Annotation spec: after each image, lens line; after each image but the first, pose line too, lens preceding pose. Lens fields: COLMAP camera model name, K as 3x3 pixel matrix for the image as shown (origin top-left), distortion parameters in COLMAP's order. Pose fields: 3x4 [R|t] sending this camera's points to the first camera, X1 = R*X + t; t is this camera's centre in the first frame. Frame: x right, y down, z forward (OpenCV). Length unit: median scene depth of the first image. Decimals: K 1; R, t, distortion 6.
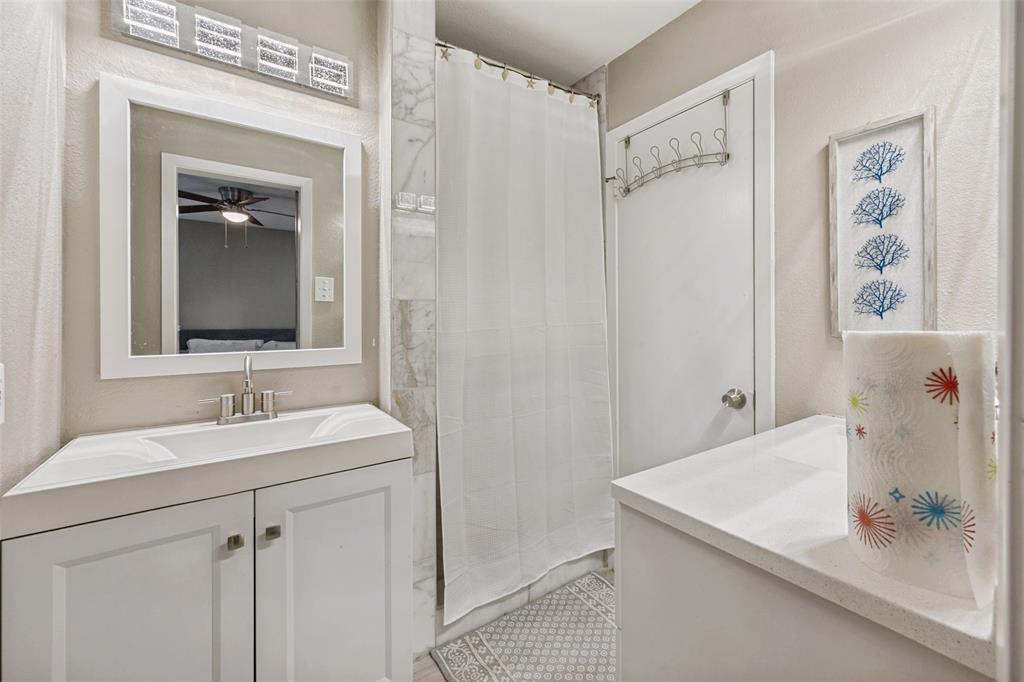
lens RADIAL K [[407.1, 0, 517.7], [0, 407.1, 334.6], [0, 0, 1]] dist [0.001541, 0.000298]
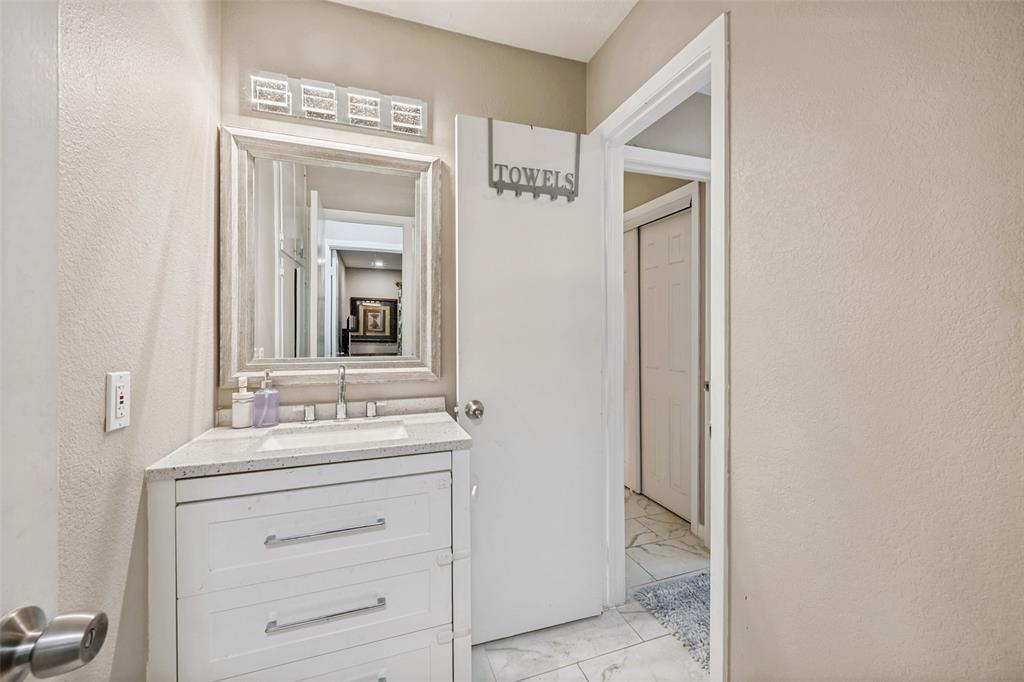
lens RADIAL K [[386.8, 0, 512.0], [0, 386.8, 341.0], [0, 0, 1]] dist [-0.001194, -0.000082]
pose [[0.964291, 0.000464, -0.264845, 0.120165], [-0.006775, 0.999715, -0.022913, -0.001515], [0.264759, 0.023889, 0.964019, 0.077618]]
